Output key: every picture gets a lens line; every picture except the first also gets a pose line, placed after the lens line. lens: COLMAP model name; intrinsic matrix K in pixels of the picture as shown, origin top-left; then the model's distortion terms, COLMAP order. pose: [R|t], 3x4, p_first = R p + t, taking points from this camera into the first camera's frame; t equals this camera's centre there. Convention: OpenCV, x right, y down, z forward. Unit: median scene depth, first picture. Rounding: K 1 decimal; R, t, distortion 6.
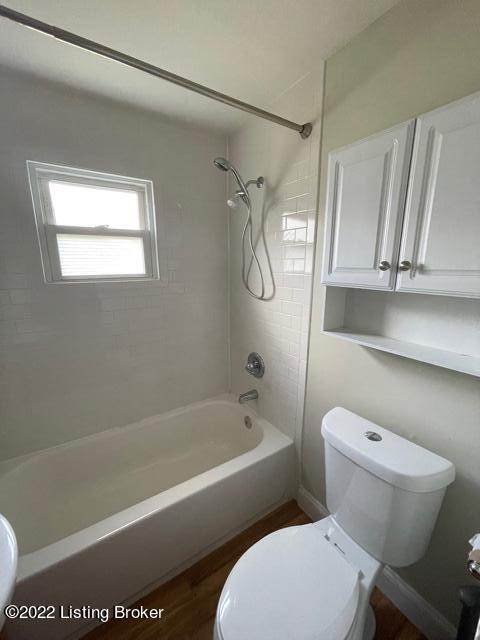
lens RADIAL K [[259.7, 0, 236.8], [0, 259.7, 319.2], [0, 0, 1]] dist [0.001590, 0.000970]
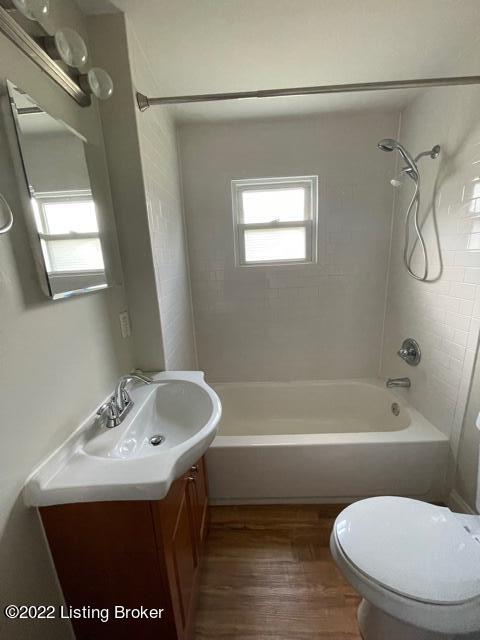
lens RADIAL K [[259.7, 0, 239.3], [0, 259.7, 317.9], [0, 0, 1]] dist [0.001590, 0.000970]
pose [[0.831025, 0.091223, -0.548704, 0.070643], [-0.069148, 0.995751, 0.060819, 0.044975], [0.551921, -0.012600, 0.833801, -0.147797]]
